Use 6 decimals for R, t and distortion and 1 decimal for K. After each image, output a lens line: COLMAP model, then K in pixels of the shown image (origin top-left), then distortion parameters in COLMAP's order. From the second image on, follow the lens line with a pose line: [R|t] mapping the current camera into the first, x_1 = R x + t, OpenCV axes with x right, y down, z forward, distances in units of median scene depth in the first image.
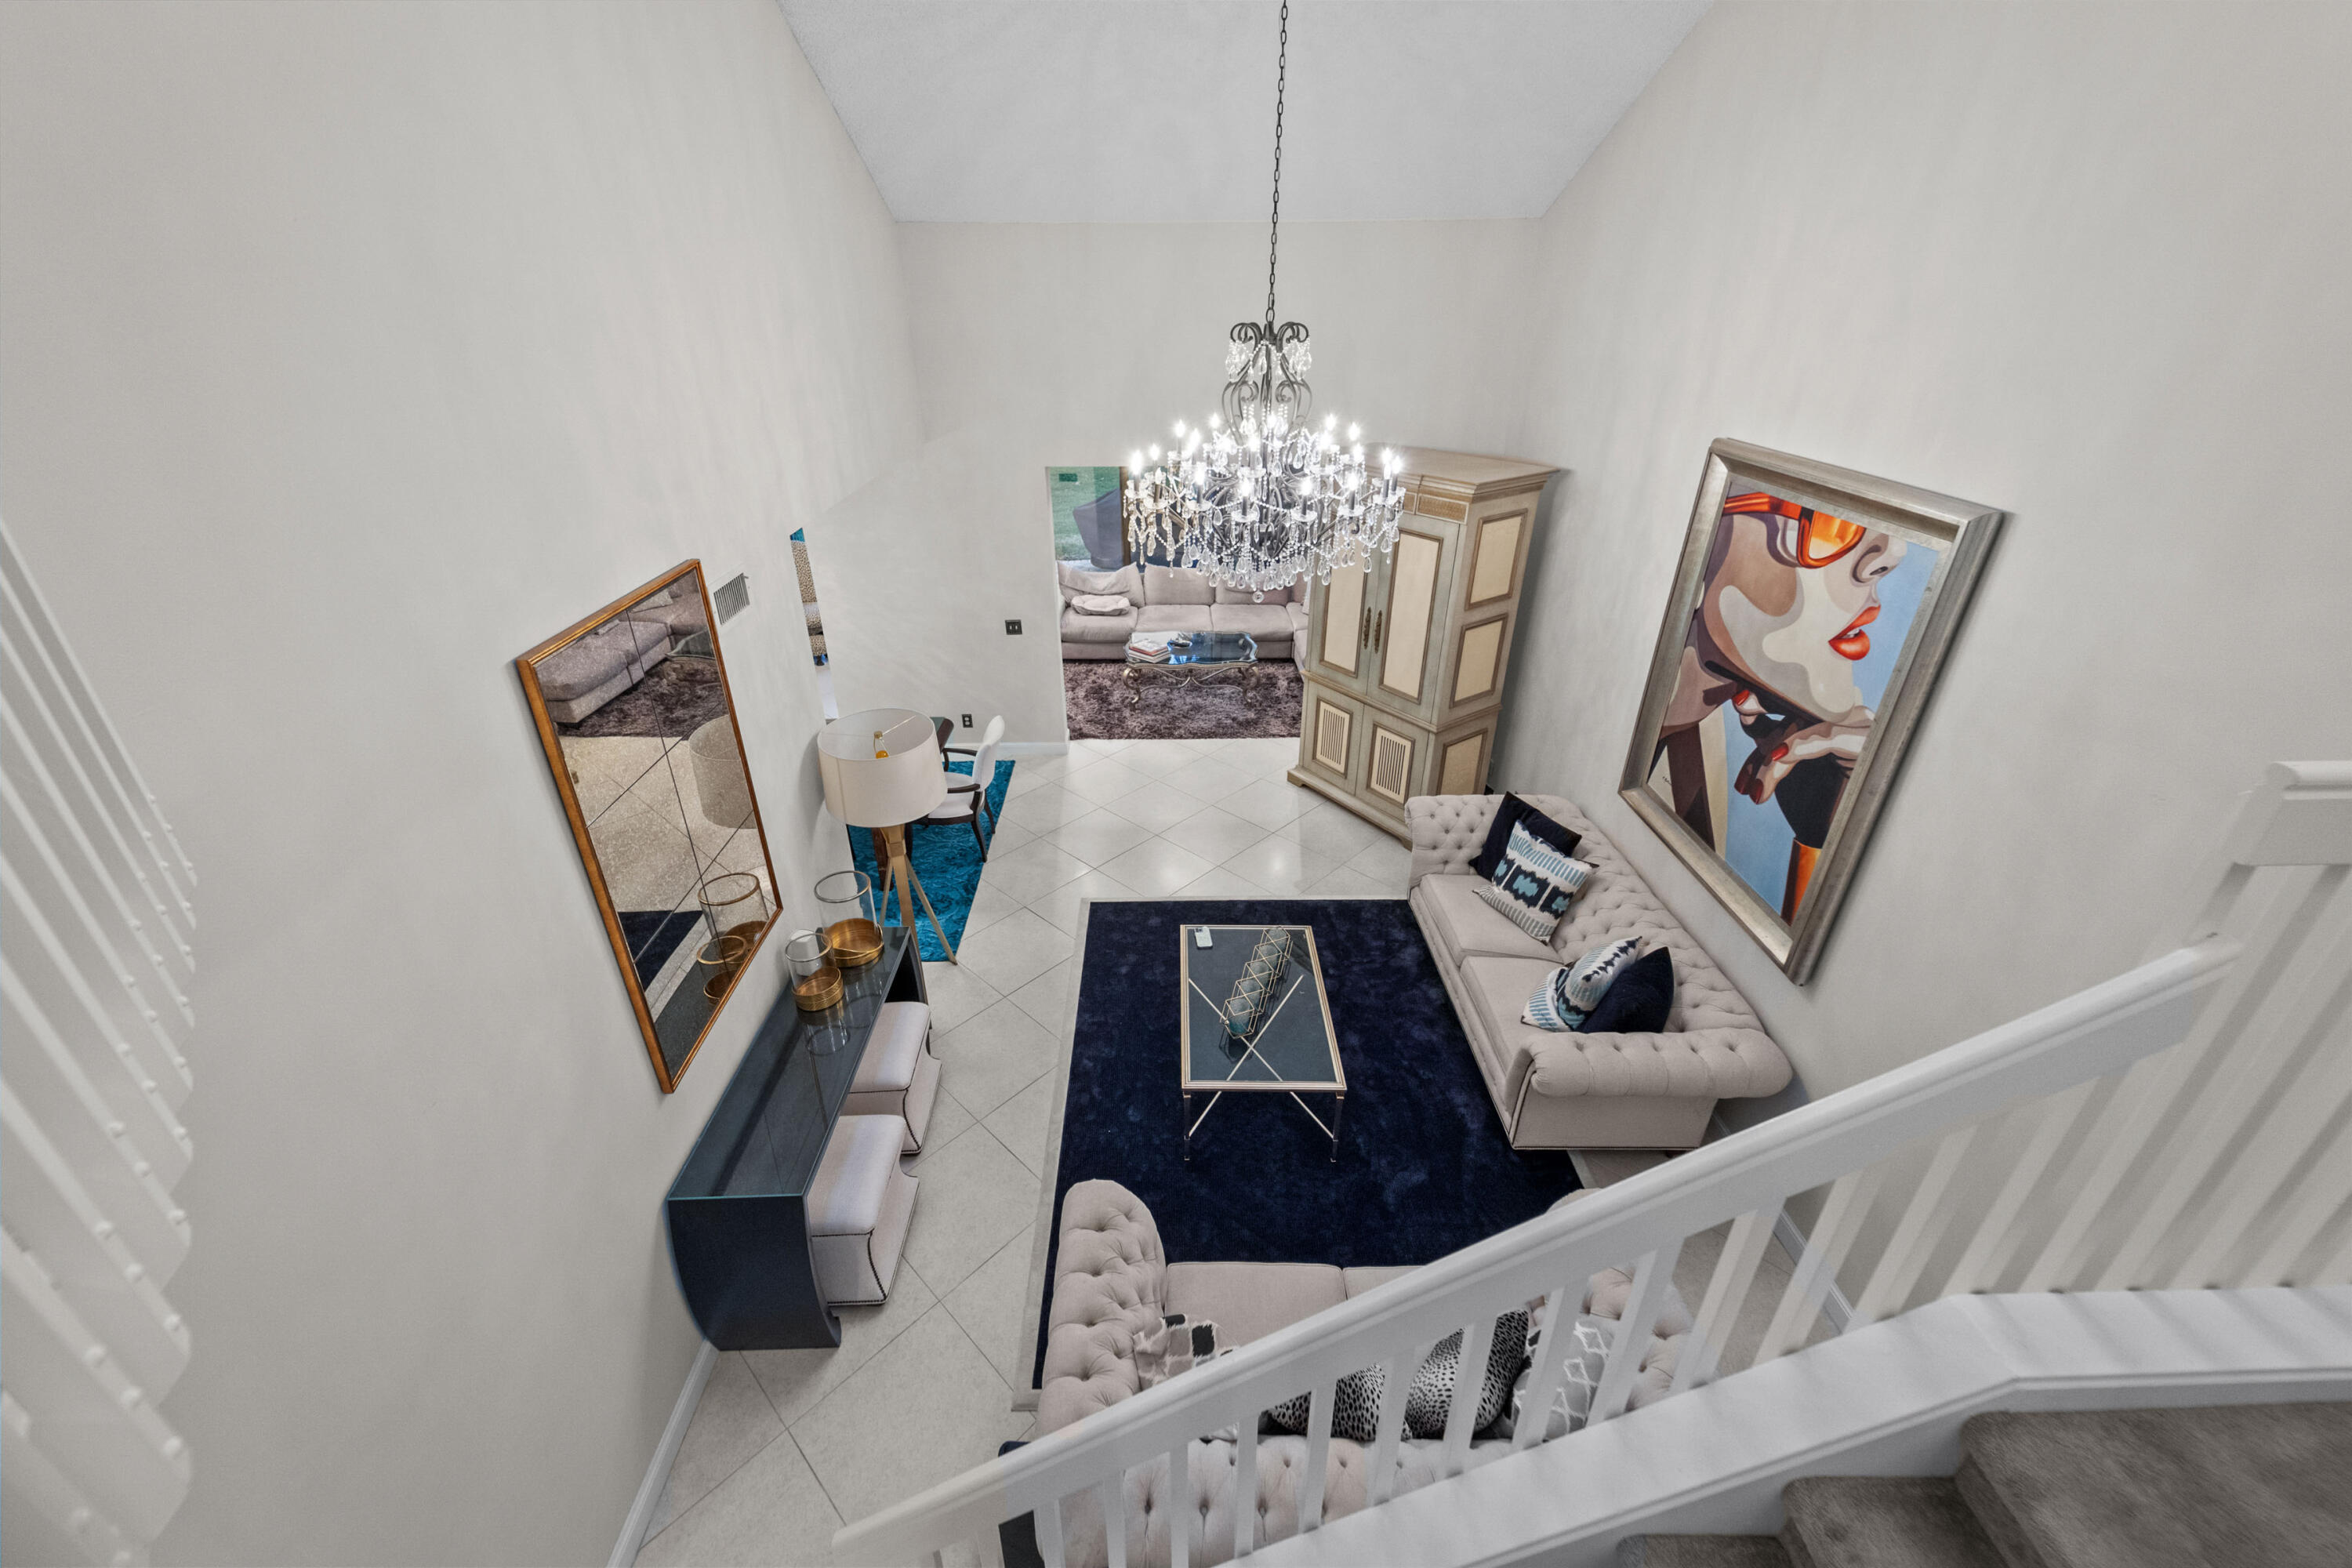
lens RADIAL K [[925.6, 0, 1166.1], [0, 925.6, 769.9], [0, 0, 1]] dist [0.081647, -0.000004]
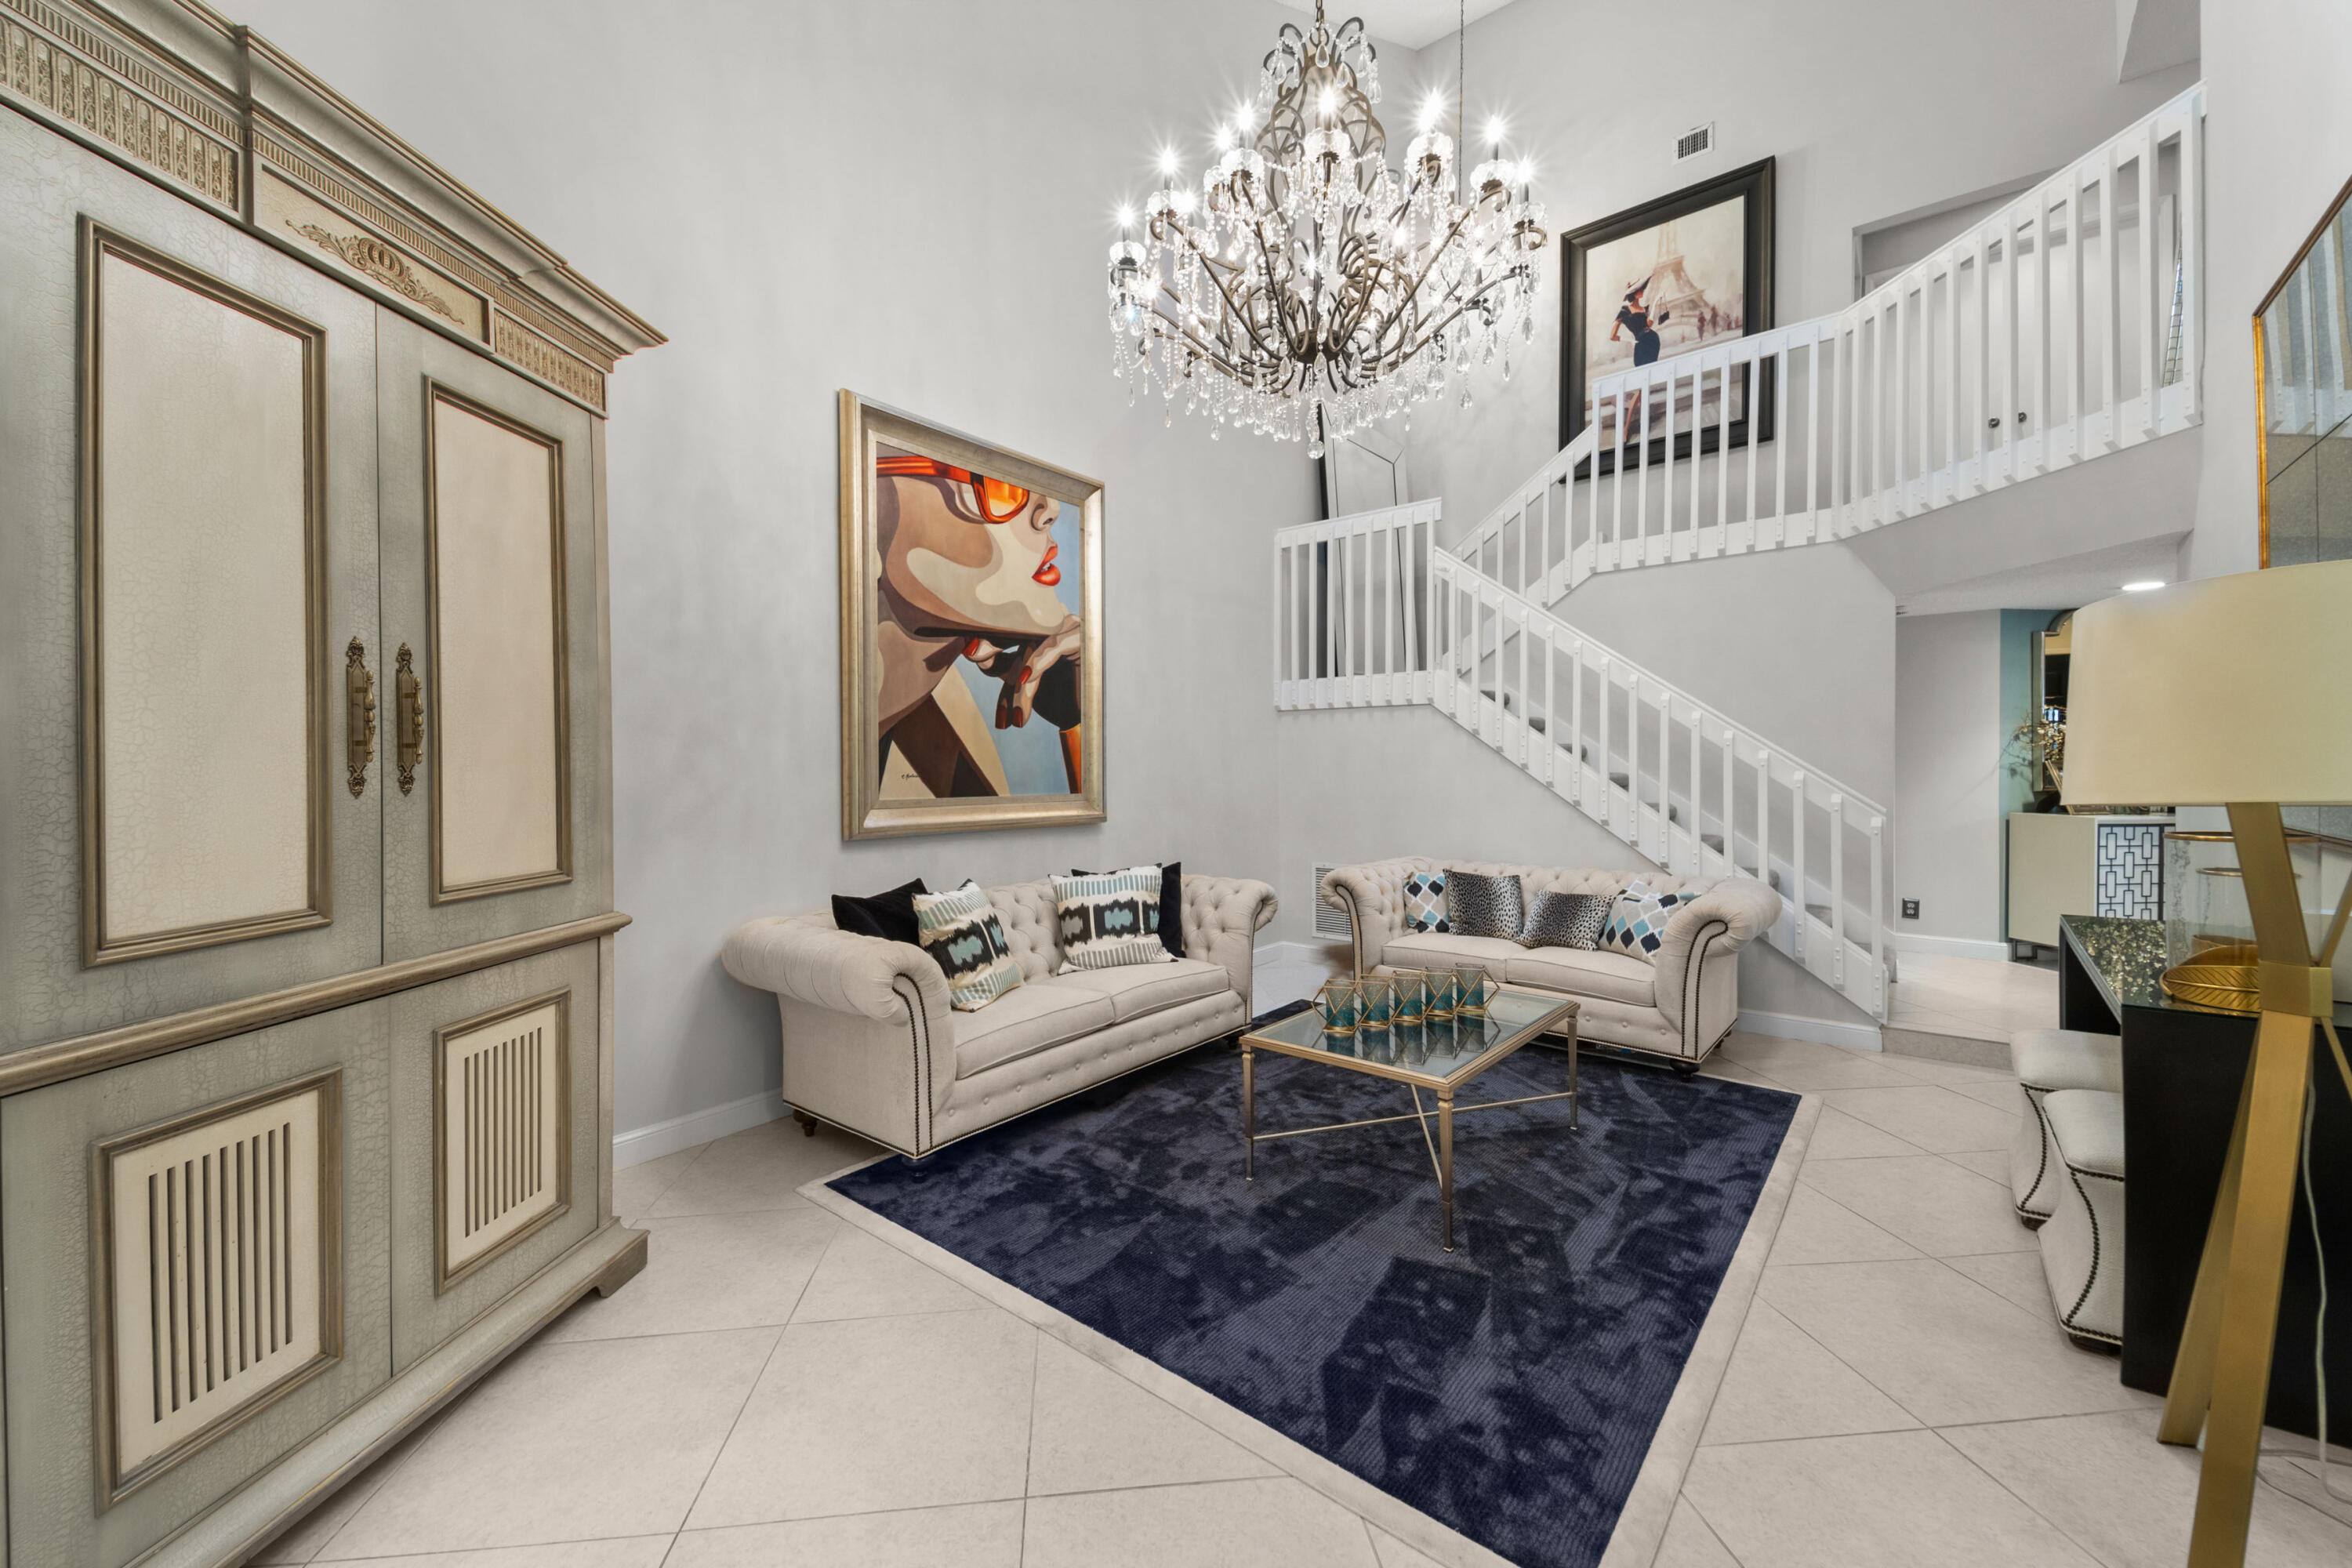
lens RADIAL K [[907.9, 0, 1172.7], [0, 907.9, 773.3], [0, 0, 1]] dist [0.077629, -0.038276]
pose [[-0.766878, 0.001777, 0.641790, -0.222271], [0.304511, 0.881276, 0.361421, -0.244462], [-0.564952, 0.472598, -0.676373, 1.571652]]
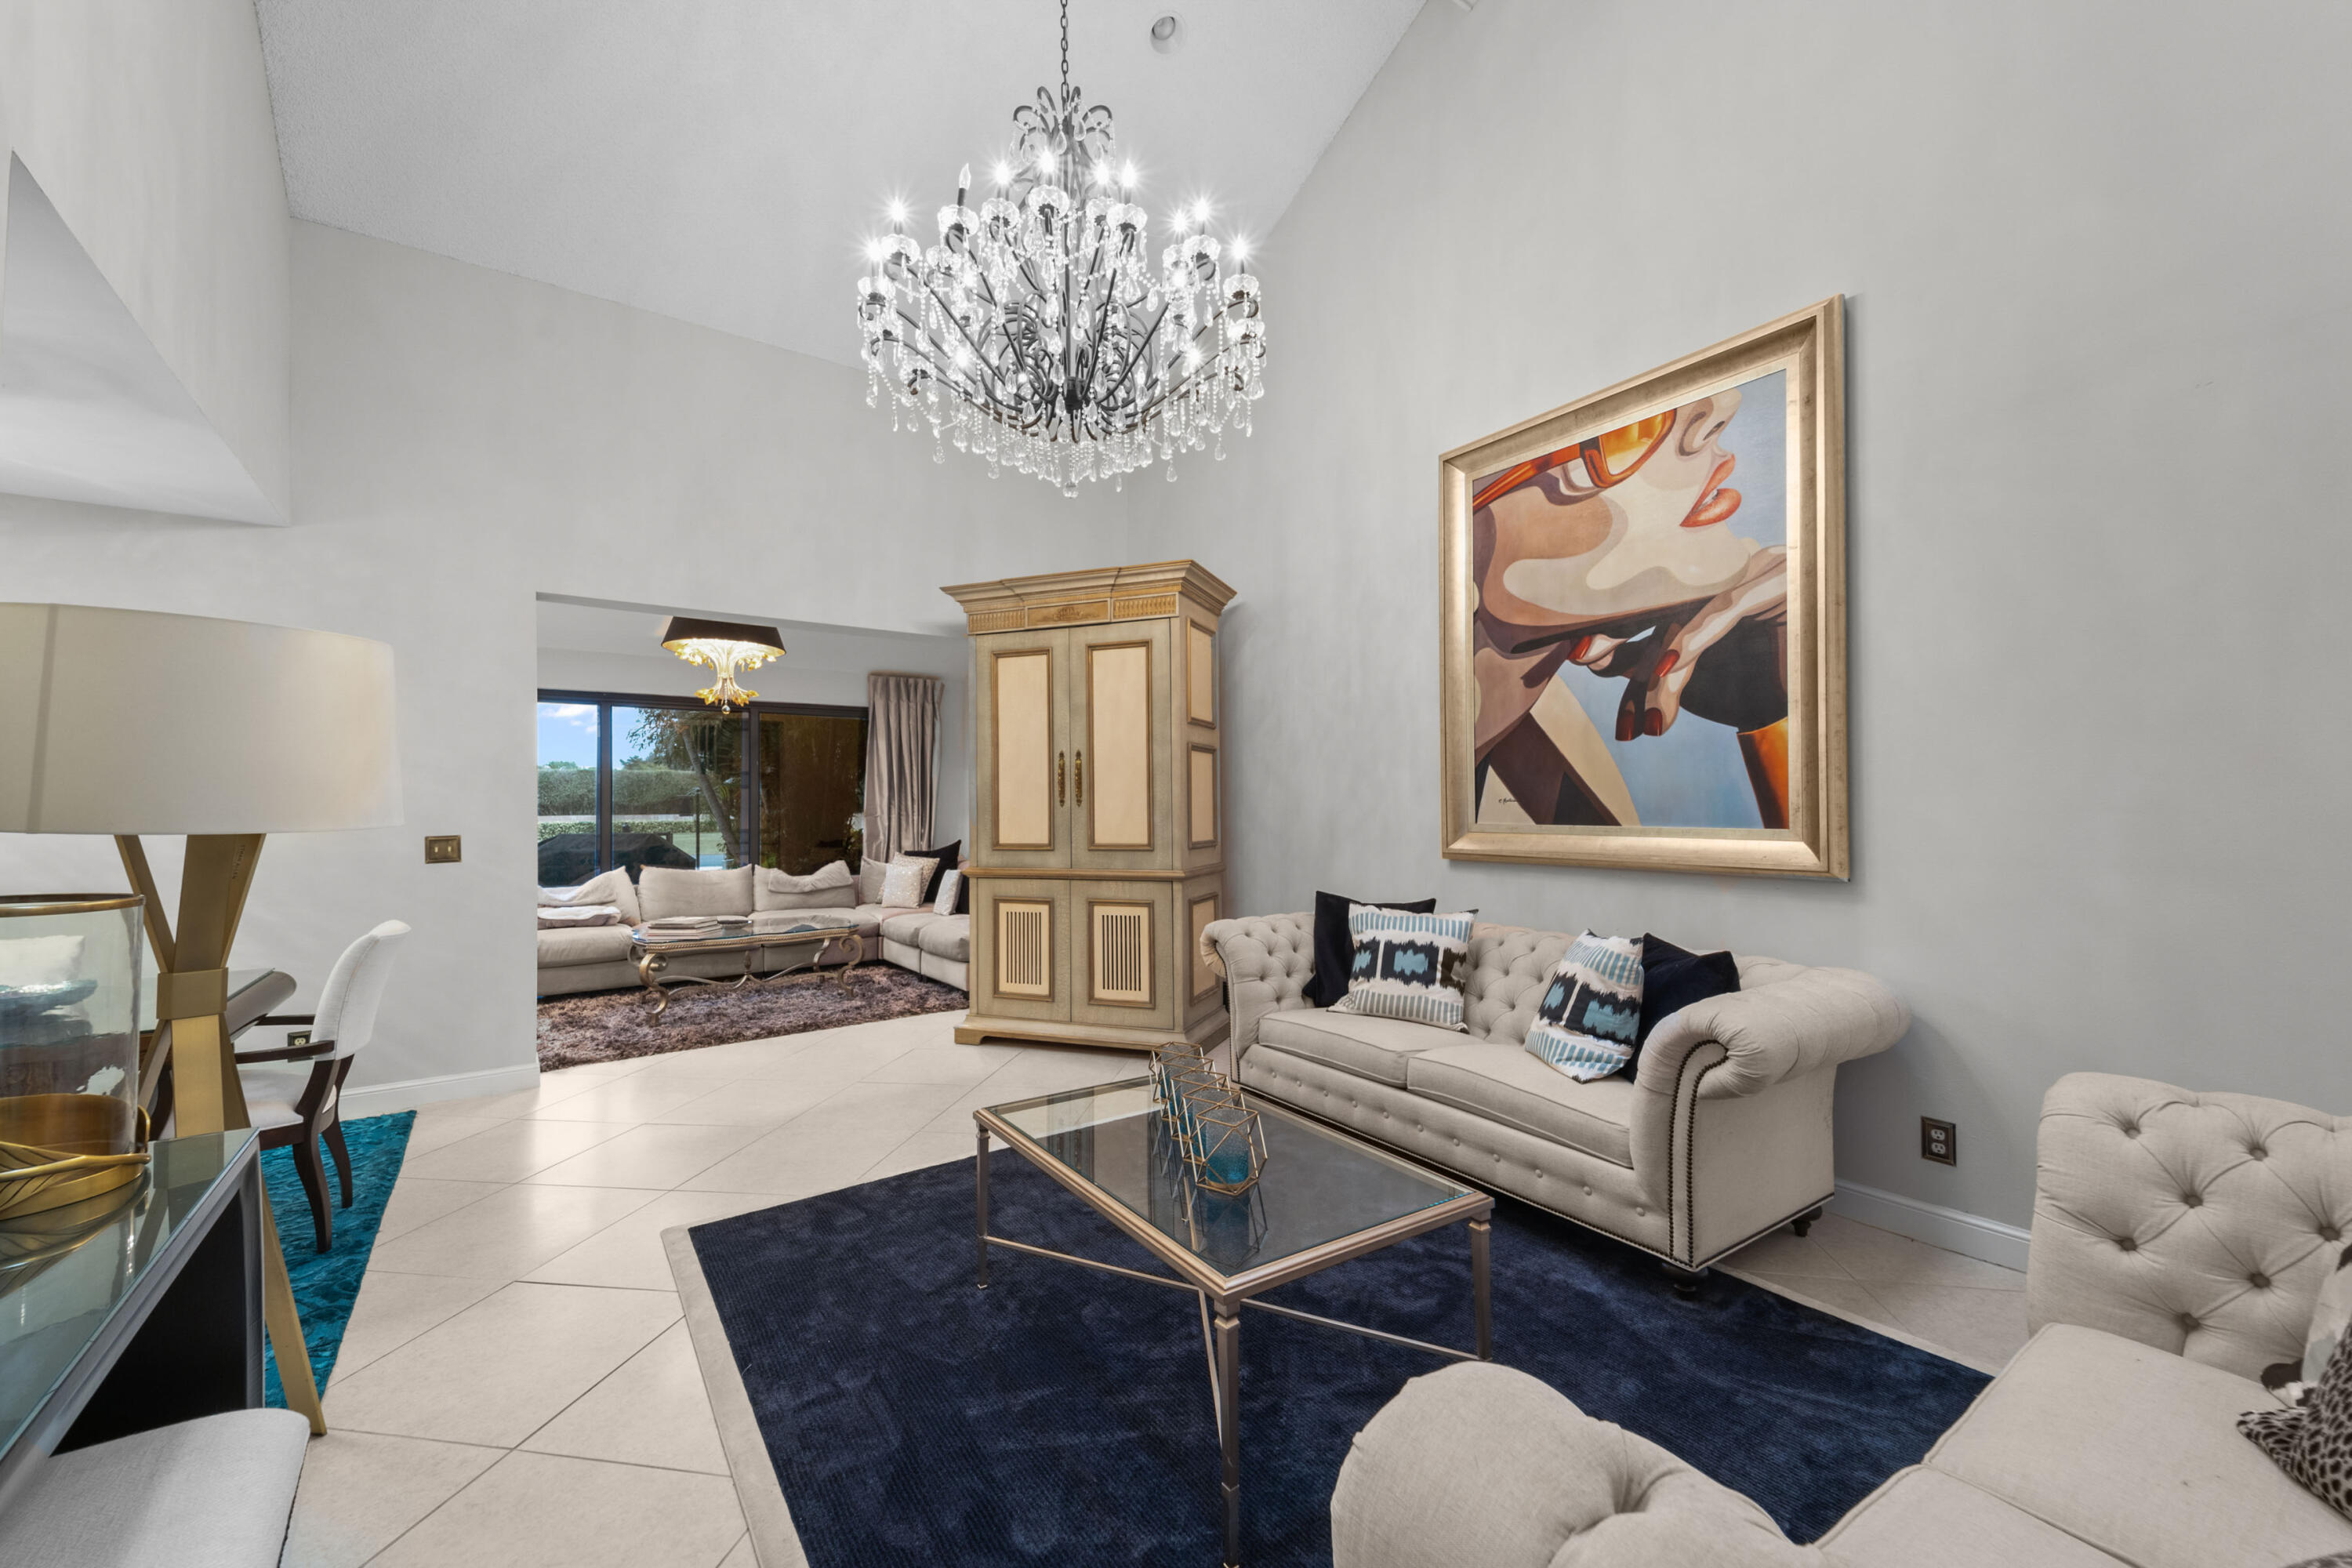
lens RADIAL K [[932.9, 0, 1164.6], [0, 932.9, 788.5], [0, 0, 1]] dist [0.079923, -0.000044]
pose [[0.833478, 0.013184, 0.552395, -0.217300], [0.257633, 0.875123, -0.409616, 0.296662], [-0.488814, 0.483721, 0.725999, 0.578049]]
